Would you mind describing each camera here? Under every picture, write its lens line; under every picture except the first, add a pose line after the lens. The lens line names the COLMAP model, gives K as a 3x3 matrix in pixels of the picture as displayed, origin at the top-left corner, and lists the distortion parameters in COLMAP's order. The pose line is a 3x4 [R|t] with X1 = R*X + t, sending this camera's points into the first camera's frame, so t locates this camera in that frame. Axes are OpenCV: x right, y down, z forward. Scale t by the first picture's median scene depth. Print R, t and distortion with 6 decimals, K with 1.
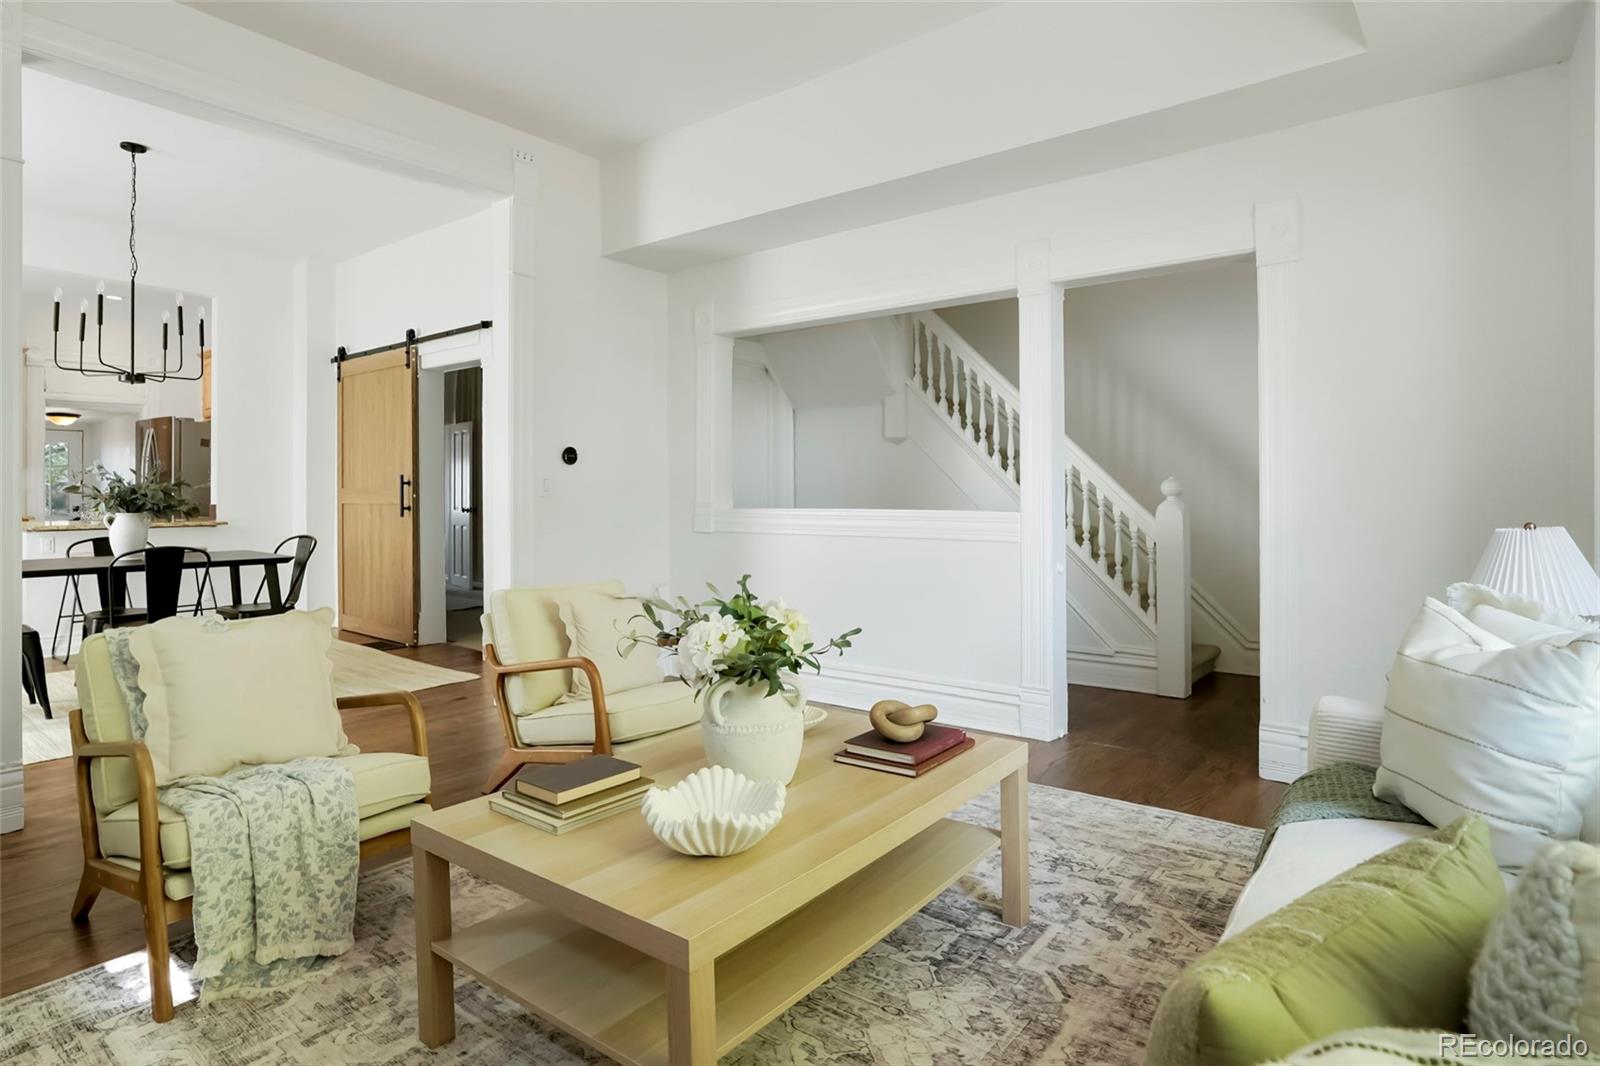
lens RADIAL K [[847.9, 0, 794.8], [0, 847.9, 500.4], [0, 0, 1]] dist [-0.029416, 0.013807]
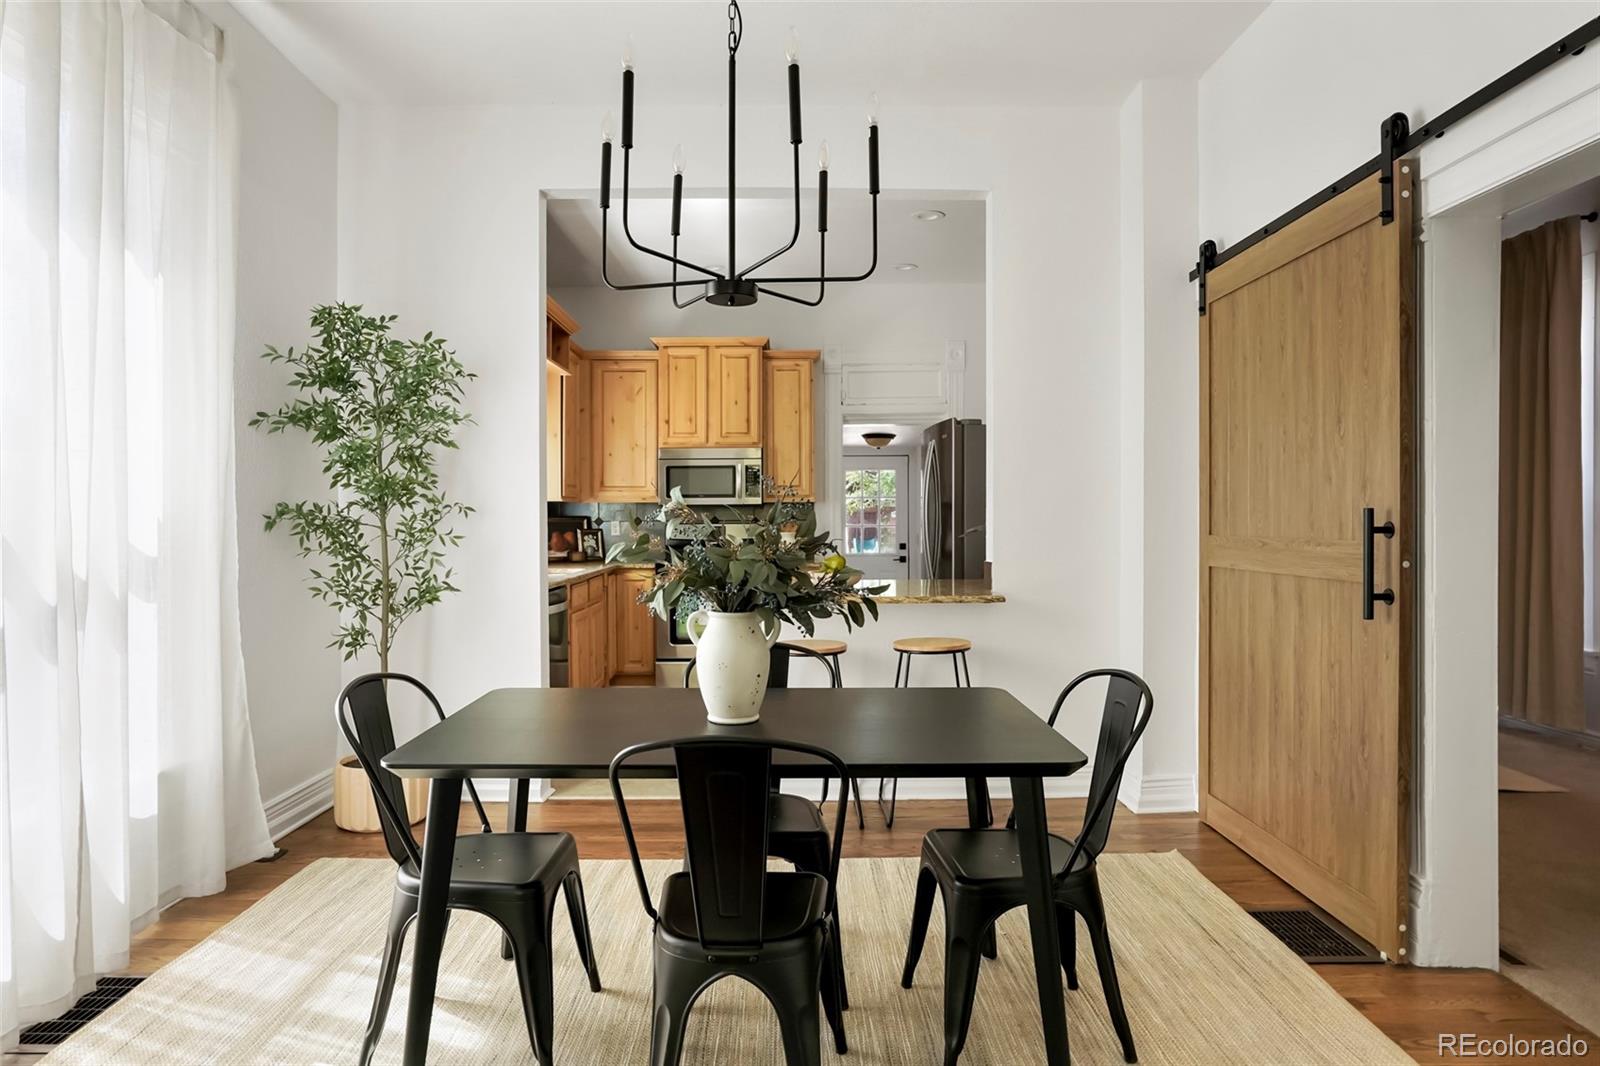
lens RADIAL K [[954.4, 0, 785.7], [0, 954.4, 528.7], [0, 0, 1]] dist [-0.002933, 0.001237]
pose [[0.623560, 0.005321, -0.781757, -0.293845], [-0.000017, 0.999977, 0.006792, -0.023895], [0.781775, -0.004222, 0.623546, 0.526898]]
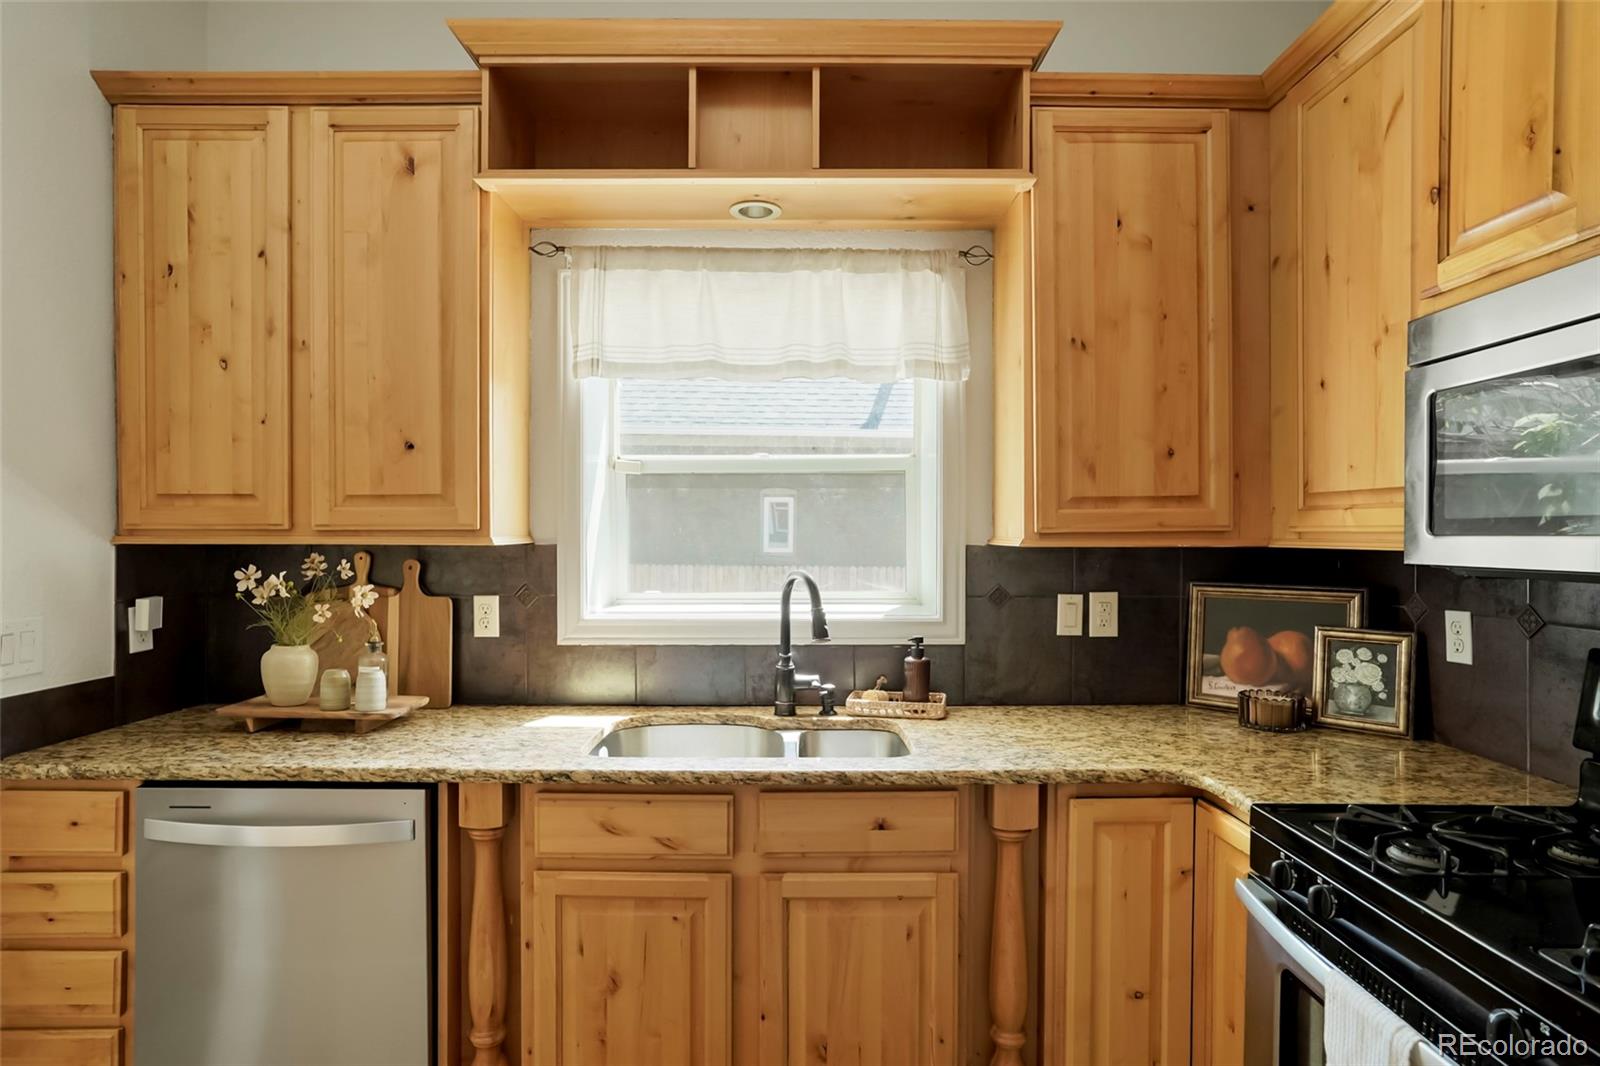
lens RADIAL K [[847.9, 0, 797.3], [0, 847.9, 538.0], [0, 0, 1]] dist [-0.029416, 0.013807]
pose [[-0.773642, 0.001161, -0.633622, -1.014936], [-0.007433, 0.999913, 0.010907, -0.054087], [0.633580, 0.013147, -0.773566, 1.208829]]
